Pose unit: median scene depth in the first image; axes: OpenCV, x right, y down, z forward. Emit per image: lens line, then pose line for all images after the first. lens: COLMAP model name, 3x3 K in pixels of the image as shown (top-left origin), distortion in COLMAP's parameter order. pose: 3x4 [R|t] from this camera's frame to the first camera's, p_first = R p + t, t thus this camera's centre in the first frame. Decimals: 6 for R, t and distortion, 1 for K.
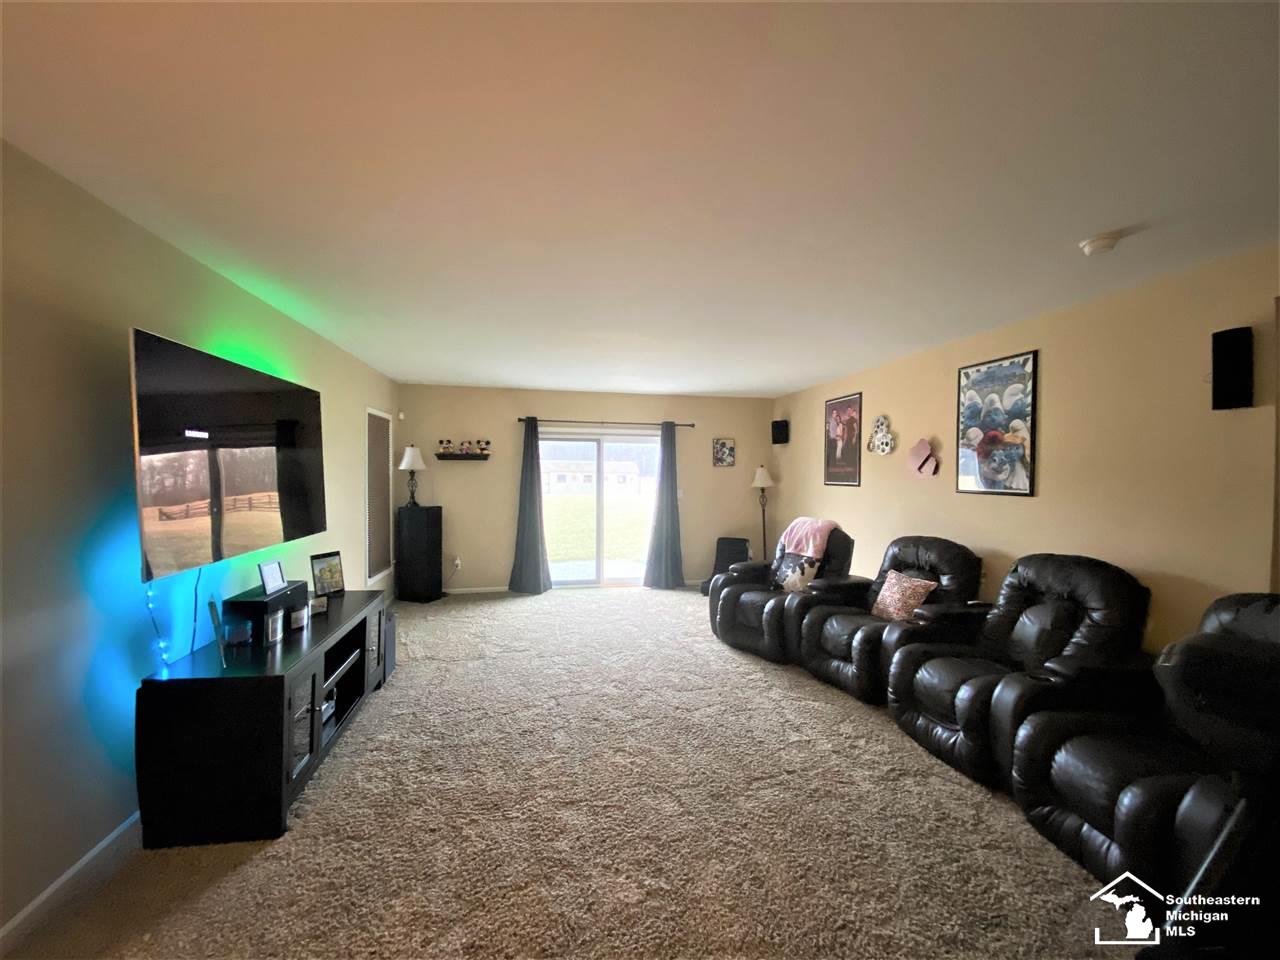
lens RADIAL K [[504.4, 0, 637.2], [0, 504.4, 478.4], [0, 0, 1]] dist [-0.001264, -0.000237]
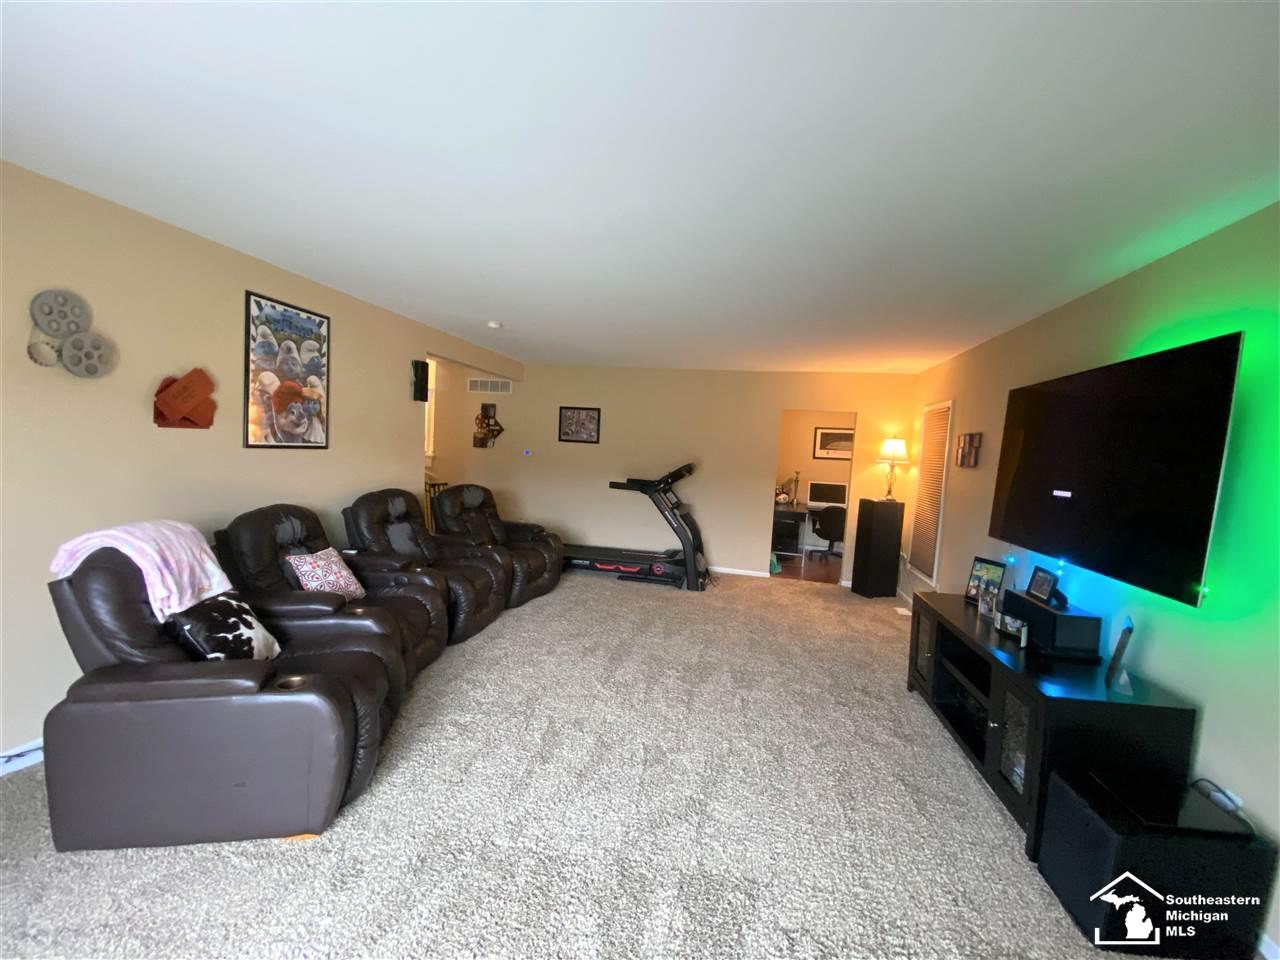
lens RADIAL K [[504.4, 0, 637.2], [0, 504.4, 478.4], [0, 0, 1]] dist [-0.001264, -0.000237]
pose [[-0.916159, -0.082224, 0.392290, -0.280523], [-0.055018, 0.995266, 0.080118, -0.024809], [-0.397021, 0.051818, -0.916346, 1.650950]]
